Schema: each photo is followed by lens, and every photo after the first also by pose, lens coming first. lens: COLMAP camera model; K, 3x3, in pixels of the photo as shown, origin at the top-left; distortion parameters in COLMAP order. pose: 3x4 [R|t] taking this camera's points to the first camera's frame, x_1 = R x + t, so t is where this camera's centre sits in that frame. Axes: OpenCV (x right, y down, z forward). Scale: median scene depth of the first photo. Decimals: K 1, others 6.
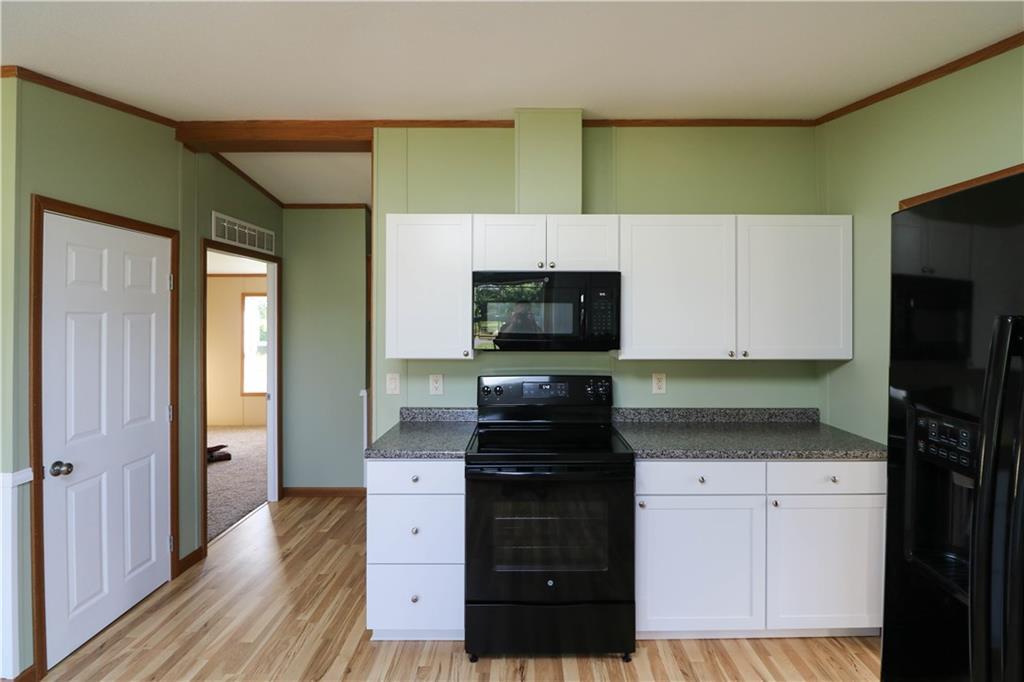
lens RADIAL K [[483.7, 0, 511.4], [0, 483.7, 324.2], [0, 0, 1]] dist [-0.005806, -0.001394]
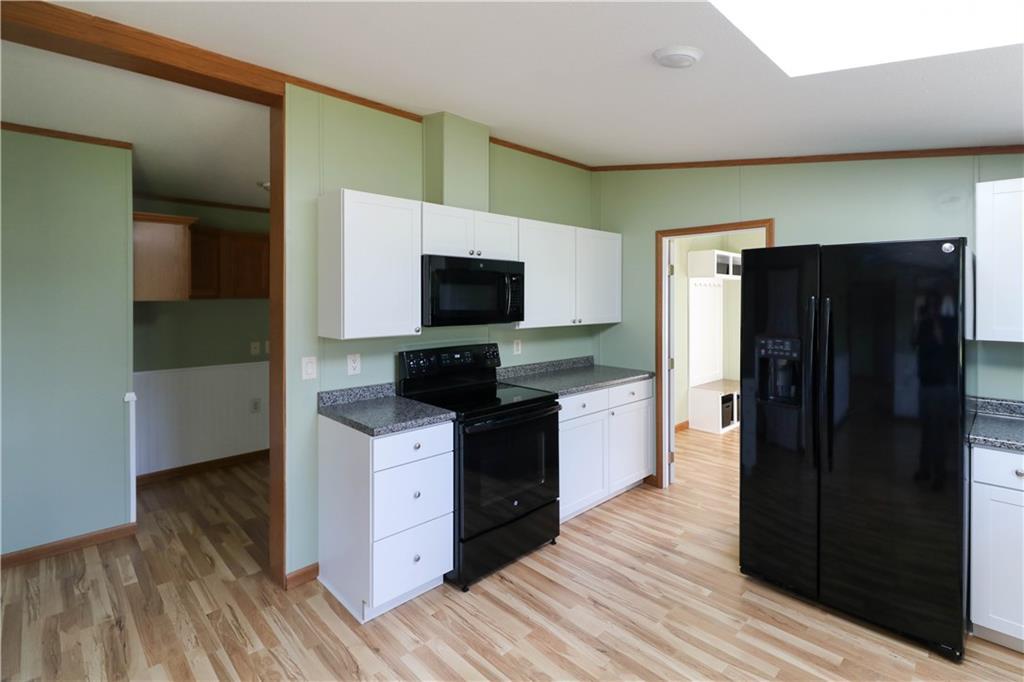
lens RADIAL K [[495.2, 0, 512.4], [0, 495.2, 309.3], [0, 0, 1]] dist [0.004851, -0.000808]
pose [[0.710159, -0.017004, 0.703836, -0.721532], [0.008068, 0.999839, 0.016014, -0.001045], [-0.703995, -0.005694, 0.710182, 0.061997]]
